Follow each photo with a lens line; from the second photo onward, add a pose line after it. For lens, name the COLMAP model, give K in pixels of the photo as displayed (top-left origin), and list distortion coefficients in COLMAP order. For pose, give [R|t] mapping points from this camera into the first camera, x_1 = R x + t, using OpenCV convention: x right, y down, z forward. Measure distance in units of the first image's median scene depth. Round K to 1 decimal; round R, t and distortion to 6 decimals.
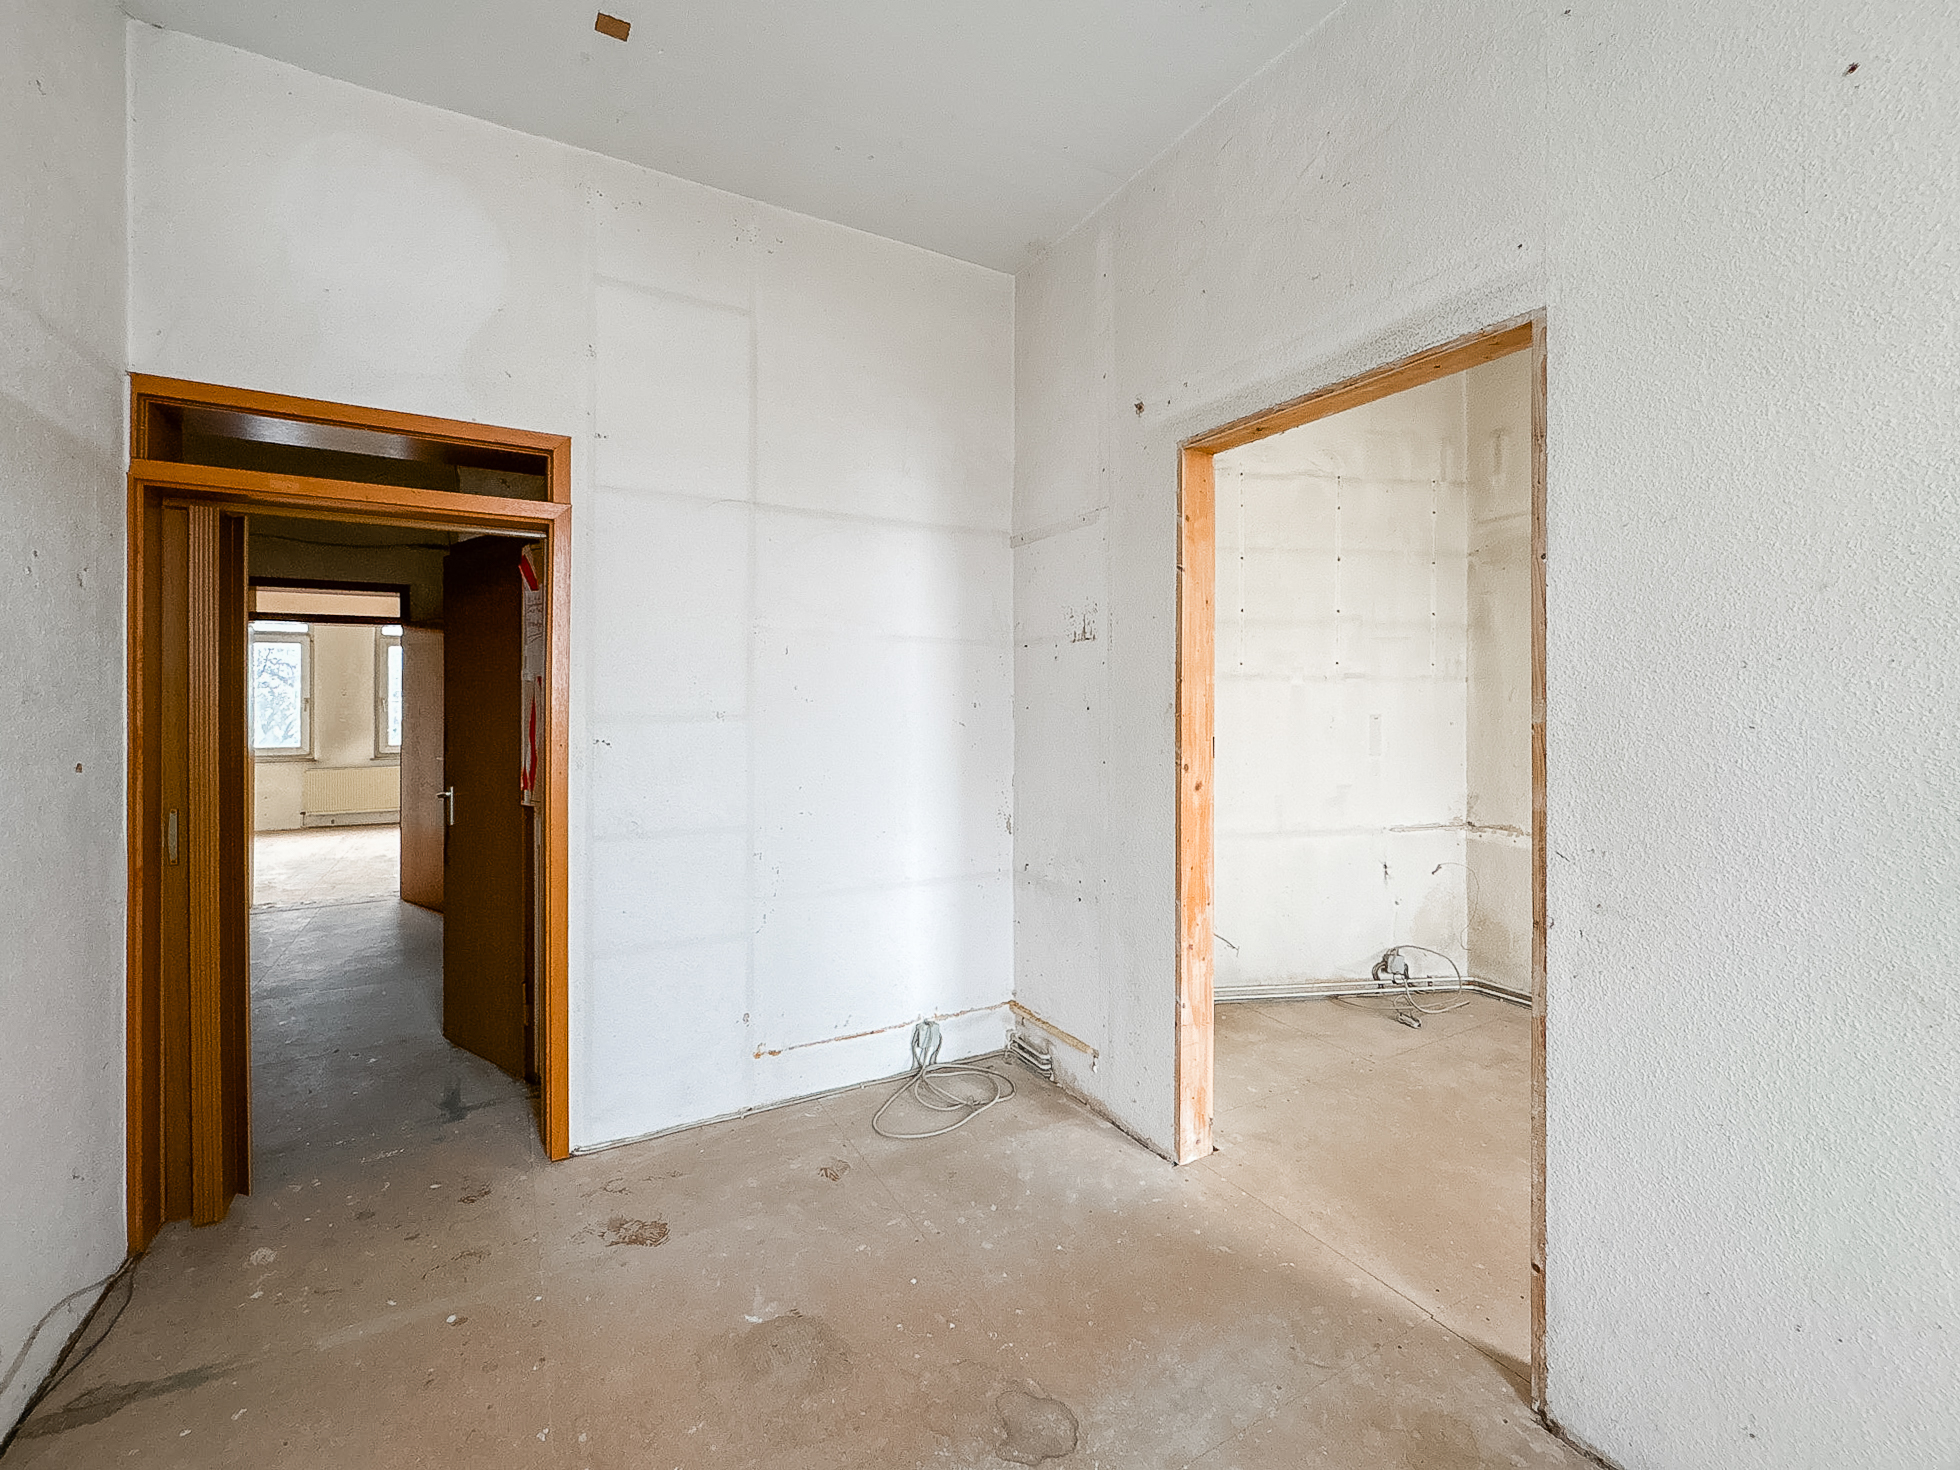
lens RADIAL K [[808.5, 0, 981.8], [0, 808.5, 691.5], [0, 0, 1]] dist [-0.012133, 0.000057]
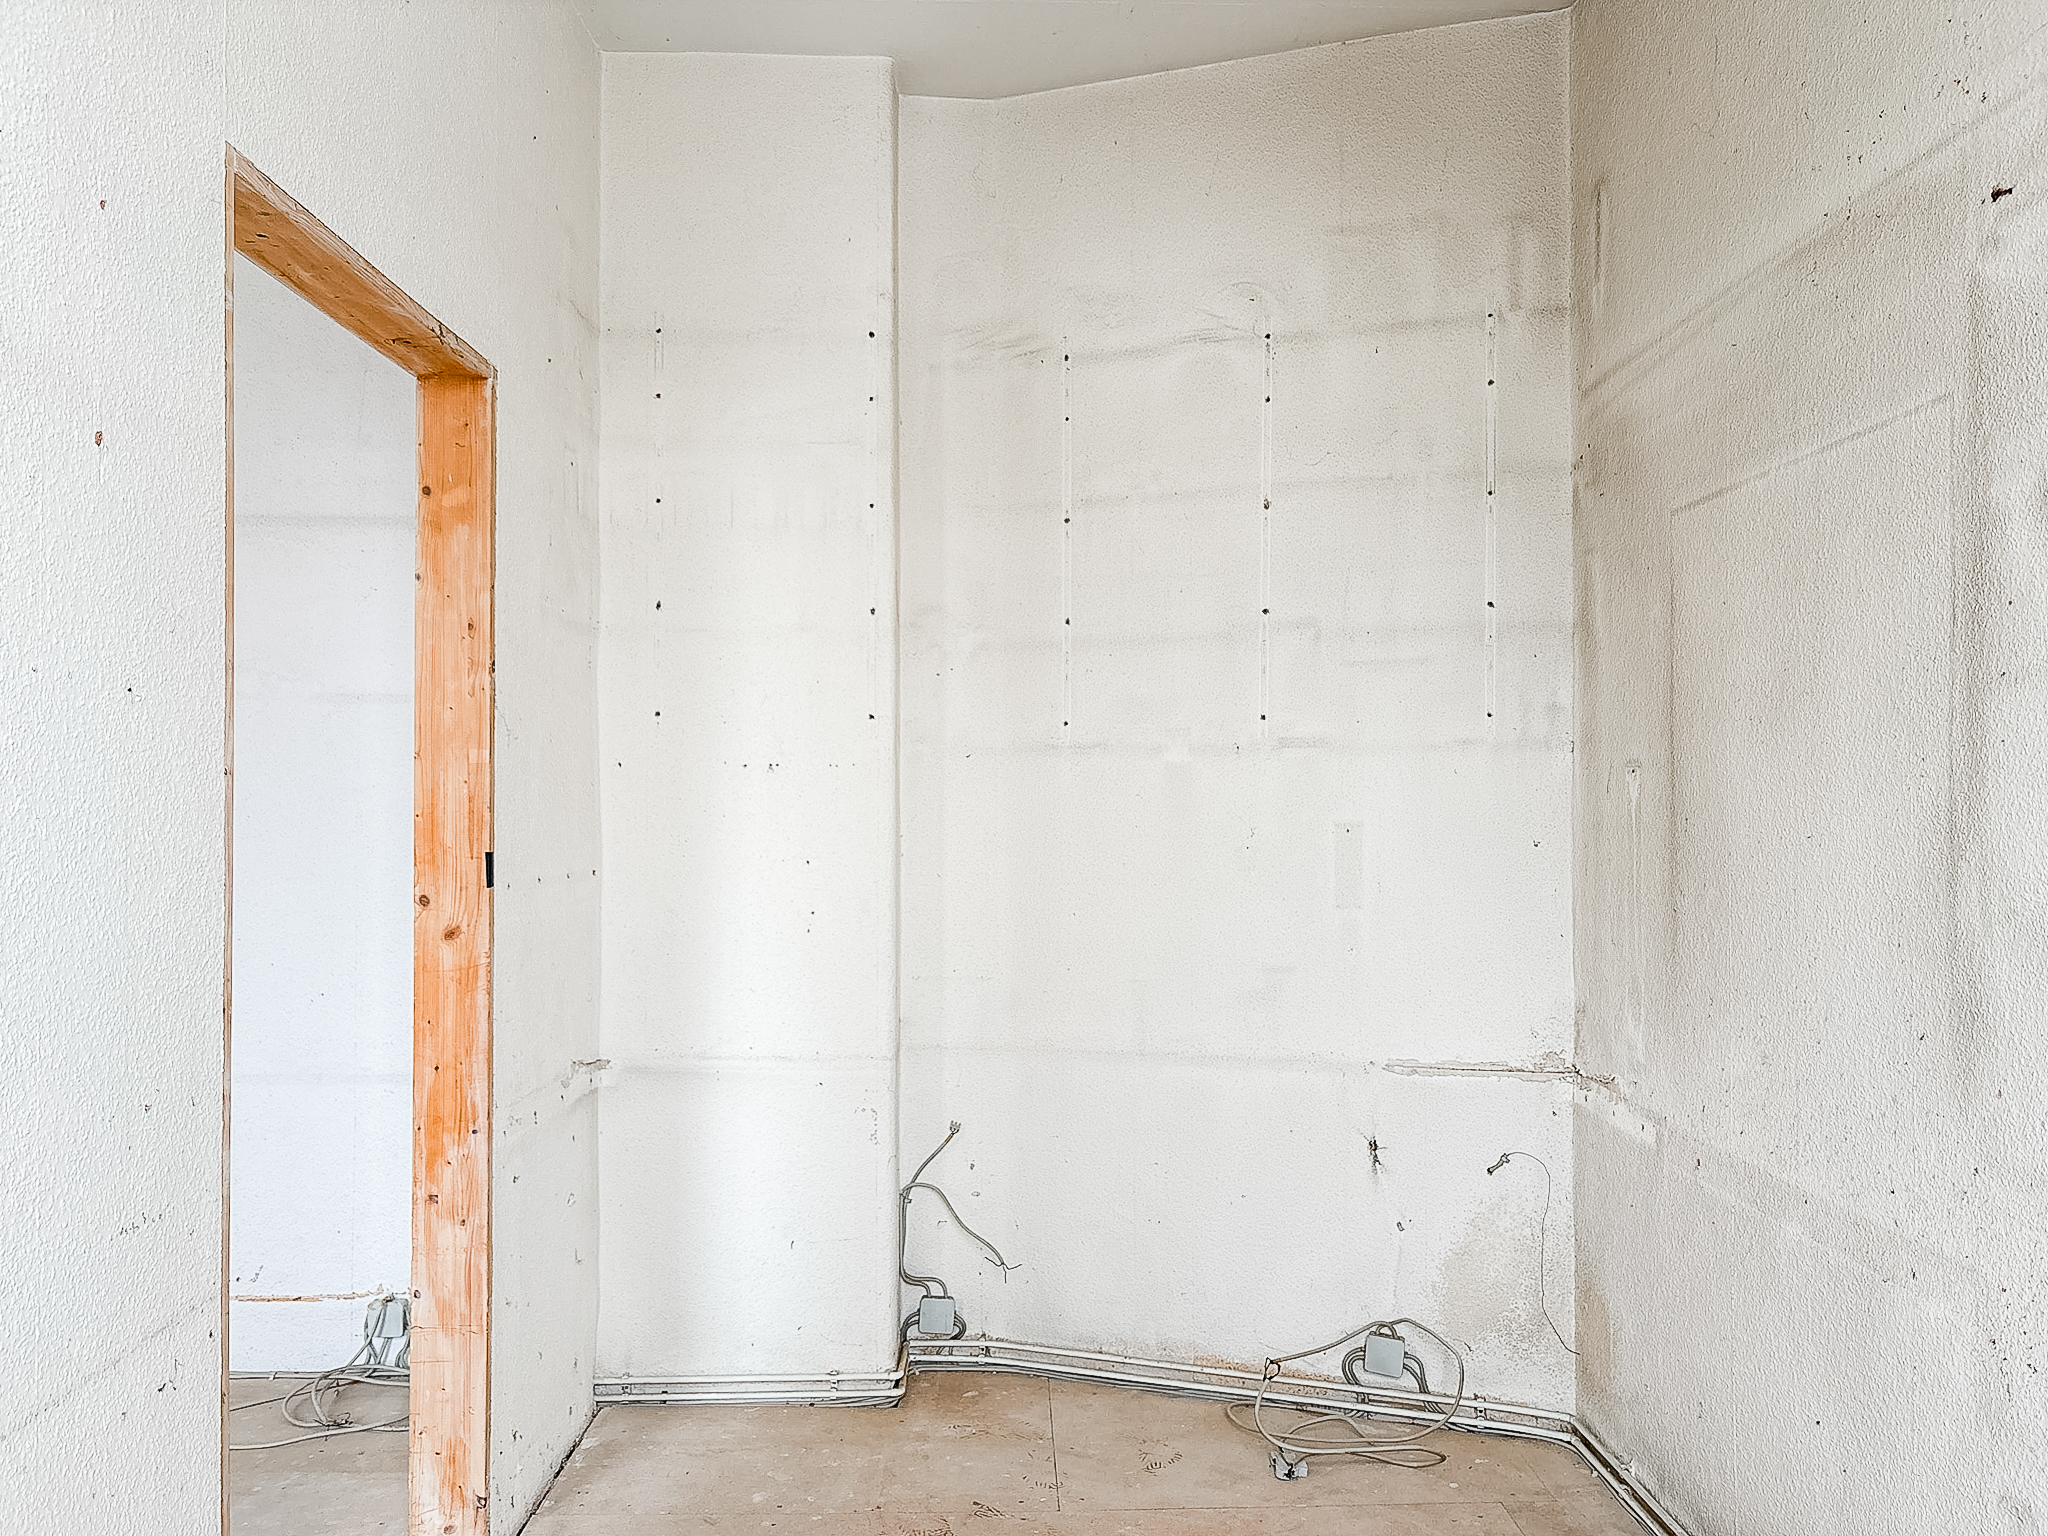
lens RADIAL K [[1538.0, 0, 1023.0], [0, 1538.0, 774.0], [0, 0, 1]] dist [0.002983, -0.009444]
pose [[0.896457, -0.008172, -0.443056, 0.716716], [0.005209, 0.999955, -0.007904, 0.005902], [0.443101, 0.004778, 0.896459, 0.099687]]
